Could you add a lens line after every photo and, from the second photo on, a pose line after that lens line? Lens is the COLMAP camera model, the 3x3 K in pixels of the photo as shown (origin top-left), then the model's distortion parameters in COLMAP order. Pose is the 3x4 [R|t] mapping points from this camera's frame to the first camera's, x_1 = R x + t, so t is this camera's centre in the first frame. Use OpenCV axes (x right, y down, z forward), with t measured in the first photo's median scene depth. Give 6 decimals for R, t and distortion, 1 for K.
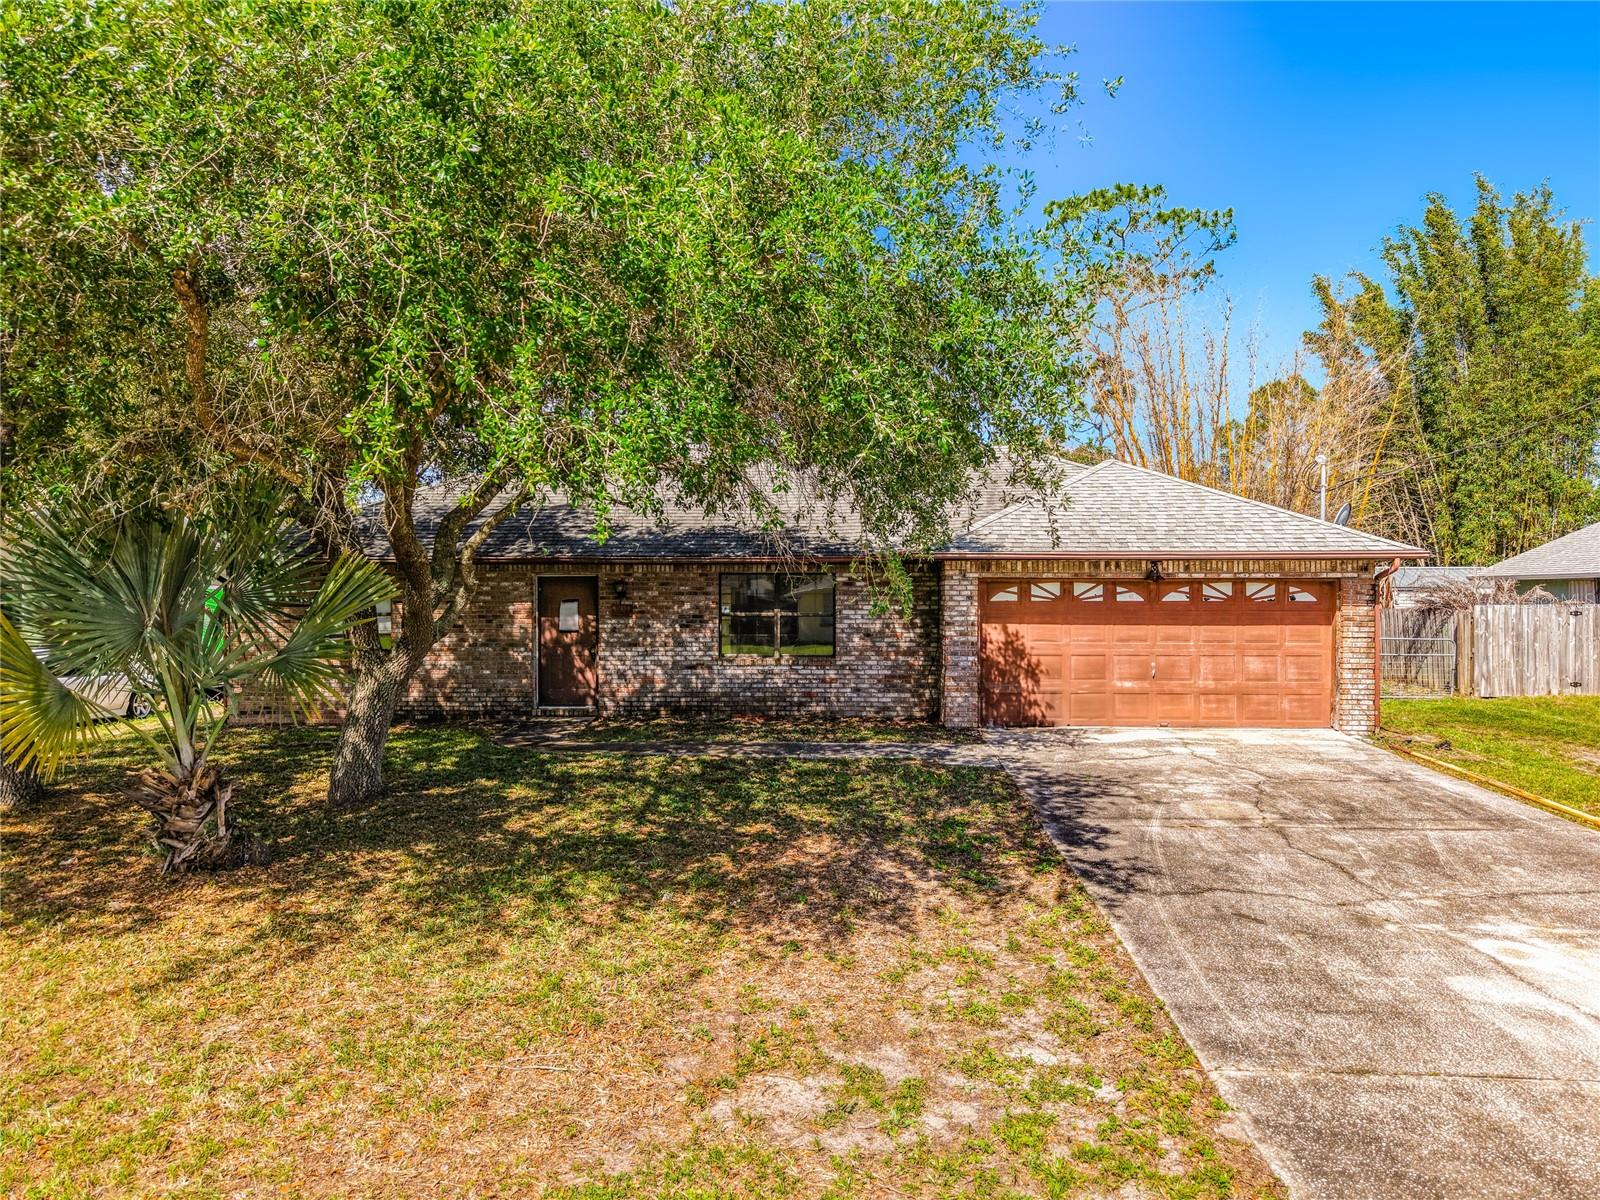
lens RADIAL K [[1243.9, 0, 800.0], [0, 1243.9, 600.0], [0, 0, 1]] dist [0.072169, -0.135273]
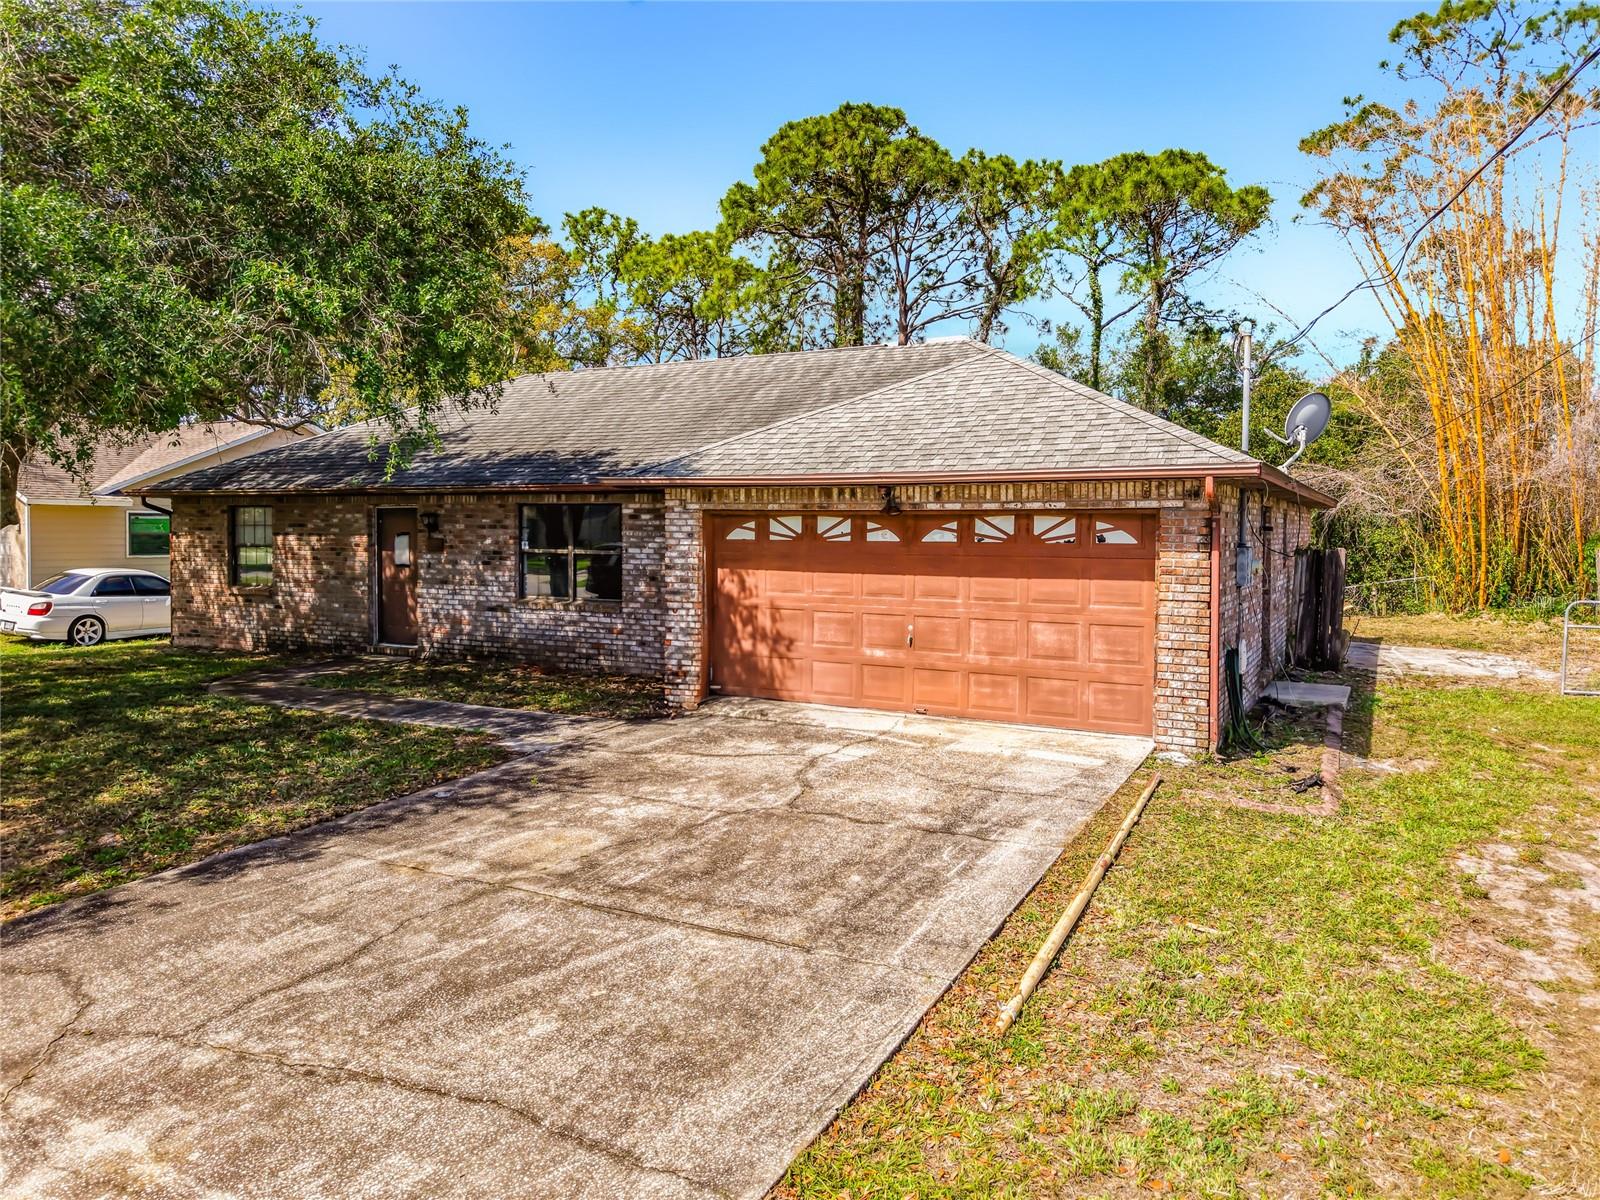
lens RADIAL K [[1208.9, 0, 800.0], [0, 1208.9, 600.0], [0, 0, 1]] dist [0.172181, -0.220387]
pose [[0.882658, 0.033434, -0.468824, 0.556444], [-0.008725, 0.998460, 0.054778, -0.003320], [0.469934, -0.044260, 0.881591, 0.345901]]
